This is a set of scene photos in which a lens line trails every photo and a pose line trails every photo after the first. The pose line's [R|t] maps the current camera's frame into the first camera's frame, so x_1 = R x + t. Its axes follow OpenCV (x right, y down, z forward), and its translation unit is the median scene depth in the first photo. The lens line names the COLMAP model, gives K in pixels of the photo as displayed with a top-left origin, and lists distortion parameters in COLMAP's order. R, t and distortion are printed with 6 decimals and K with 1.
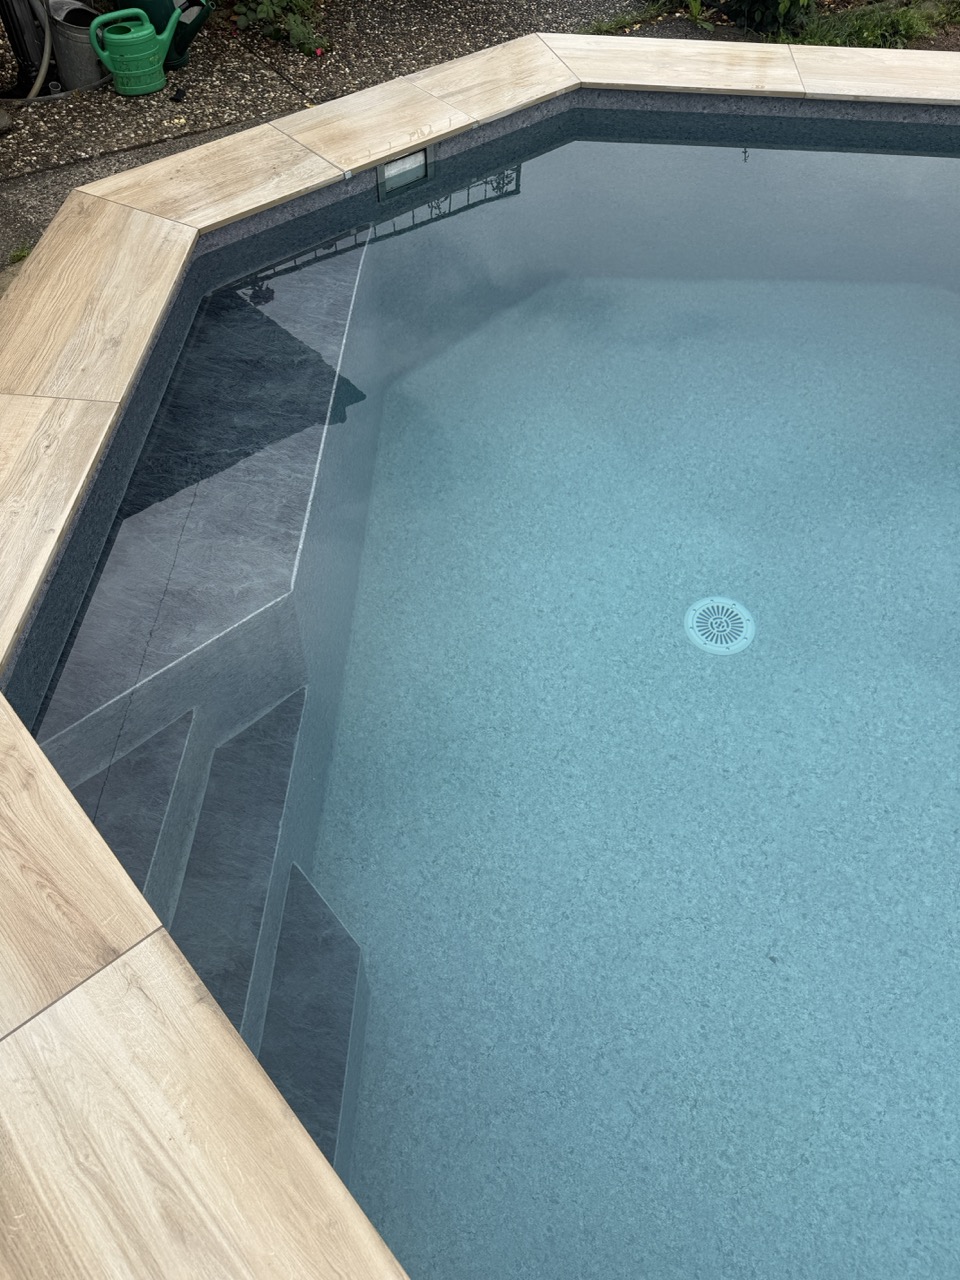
lens RADIAL K [[899.7, 0, 467.5], [0, 899.7, 637.3], [0, 0, 1]] dist [0.054300, -0.062897]
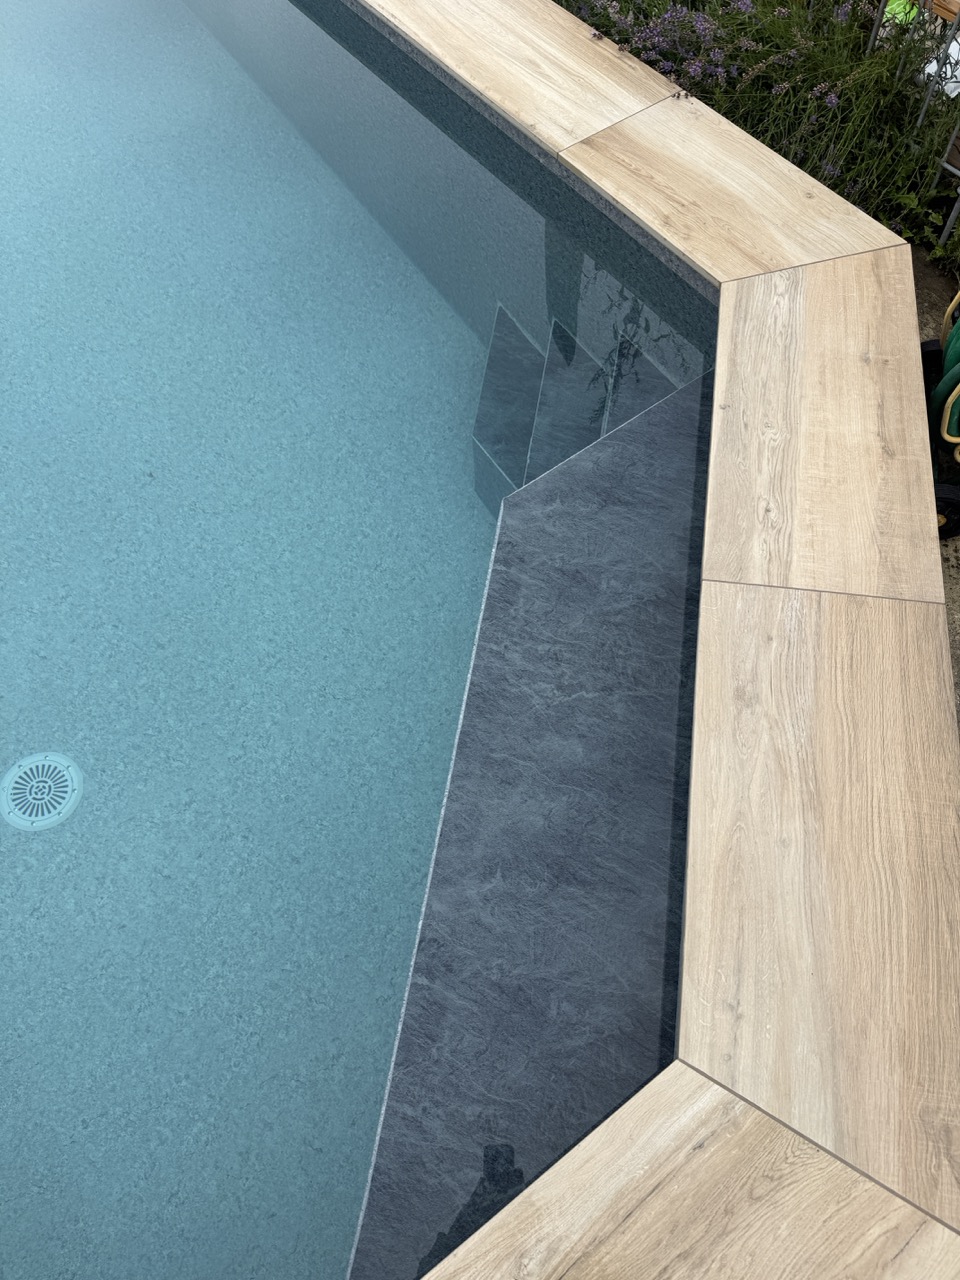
lens RADIAL K [[899.7, 0, 469.9], [0, 899.7, 645.4], [0, 0, 1]] dist [0.054300, -0.062897]
pose [[-0.991966, -0.096511, 0.081791, -0.228535], [0.112420, -0.375982, 0.919782, -0.910329], [-0.058017, 0.921587, 0.383811, 0.690323]]
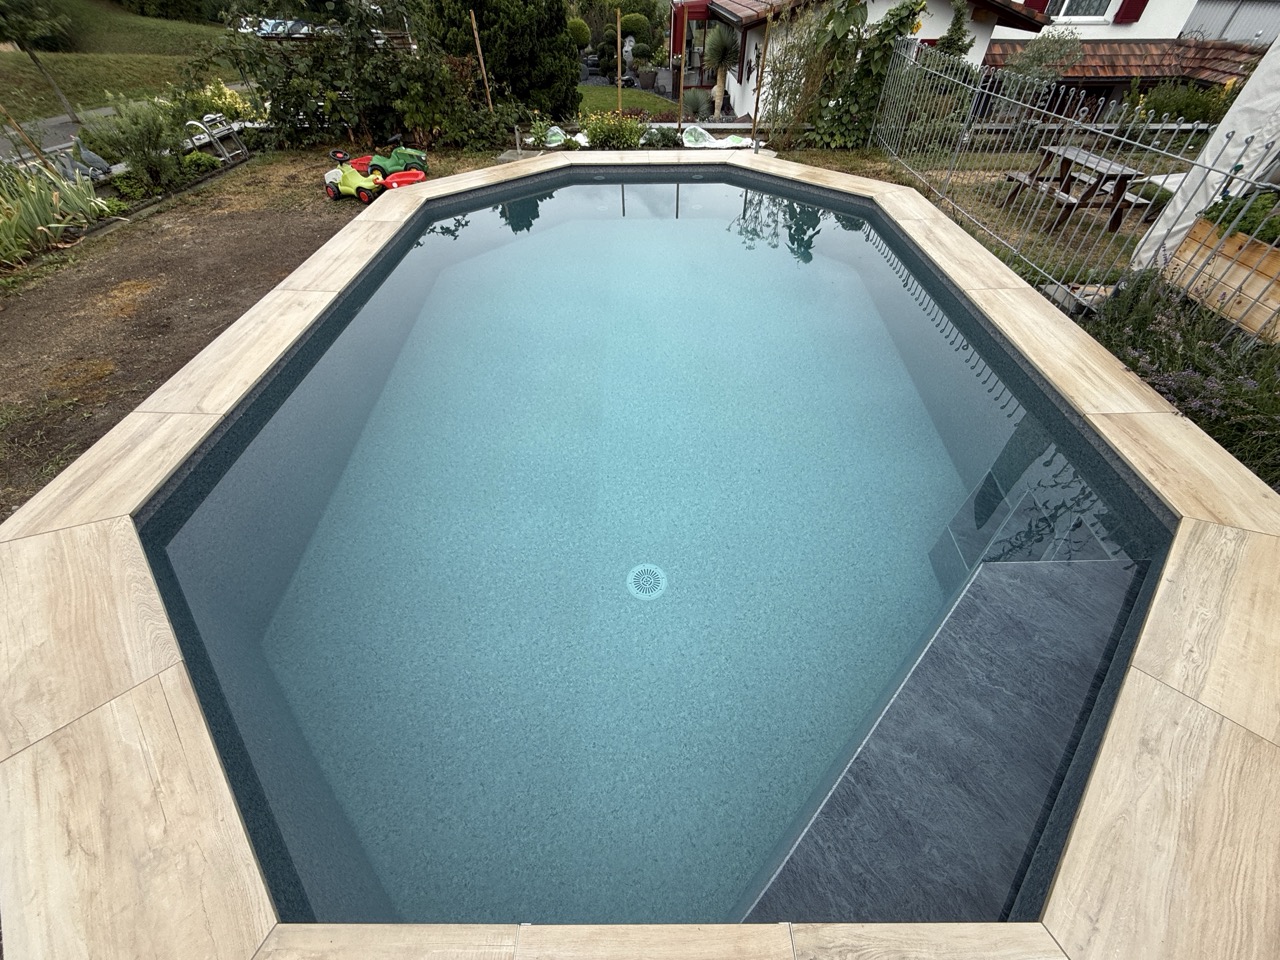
lens RADIAL K [[511.2, 0, 635.6], [0, 511.2, 478.3], [0, 0, 1]] dist [0.004398, -0.000273]
pose [[-0.734895, -0.483139, 0.475927, -0.086826], [0.534587, 0.019132, 0.844897, -1.093692], [-0.417307, 0.875335, 0.244220, 0.798788]]
